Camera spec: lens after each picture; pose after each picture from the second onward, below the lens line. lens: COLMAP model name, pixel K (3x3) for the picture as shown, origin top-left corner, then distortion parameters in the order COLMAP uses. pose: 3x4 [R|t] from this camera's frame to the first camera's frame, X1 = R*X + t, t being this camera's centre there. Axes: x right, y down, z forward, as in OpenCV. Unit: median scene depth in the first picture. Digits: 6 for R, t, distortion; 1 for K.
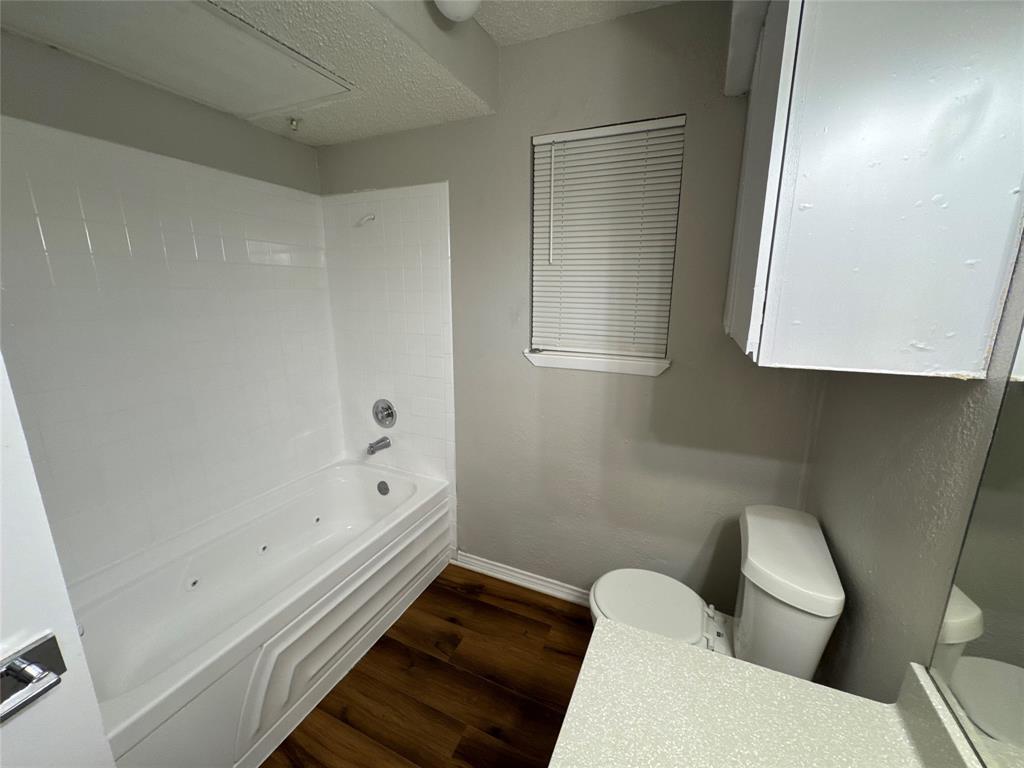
lens RADIAL K [[409.0, 0, 512.0], [0, 409.0, 384.0], [0, 0, 1]] dist [-0.007312, 0.000111]
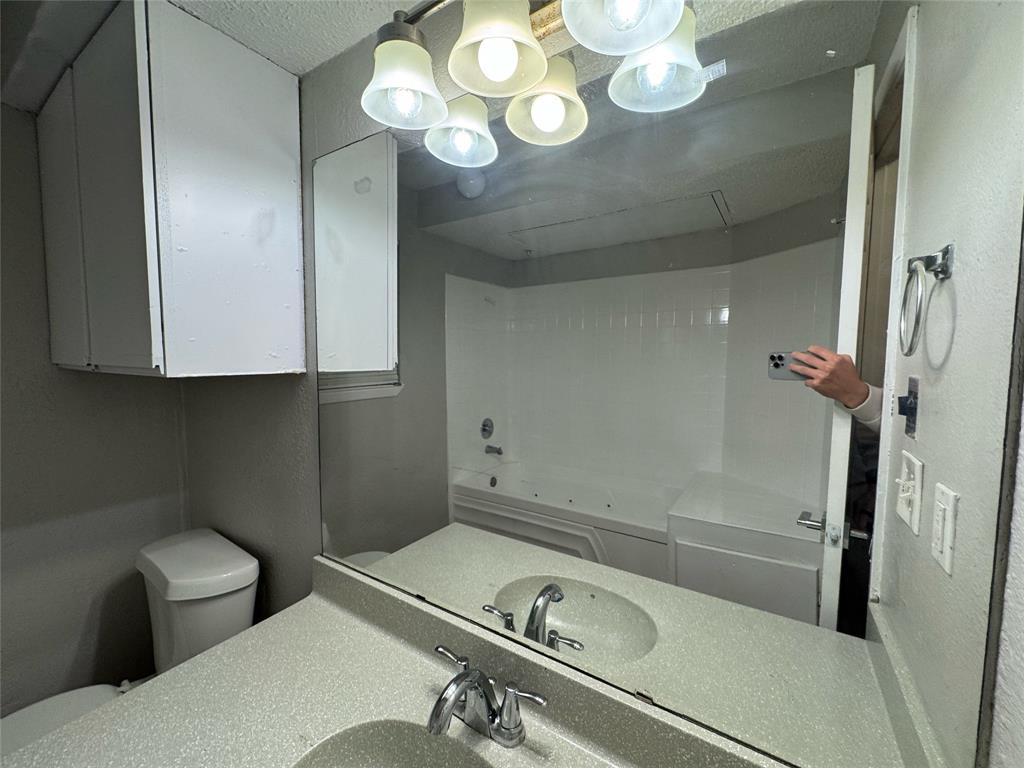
lens RADIAL K [[409.0, 0, 512.0], [0, 409.0, 384.0], [0, 0, 1]] dist [-0.007312, 0.000111]
pose [[0.144311, -0.067650, 0.987217, -0.373751], [0.208550, 0.977331, 0.036487, 0.131482], [-0.967306, 0.200619, 0.155148, -0.102658]]
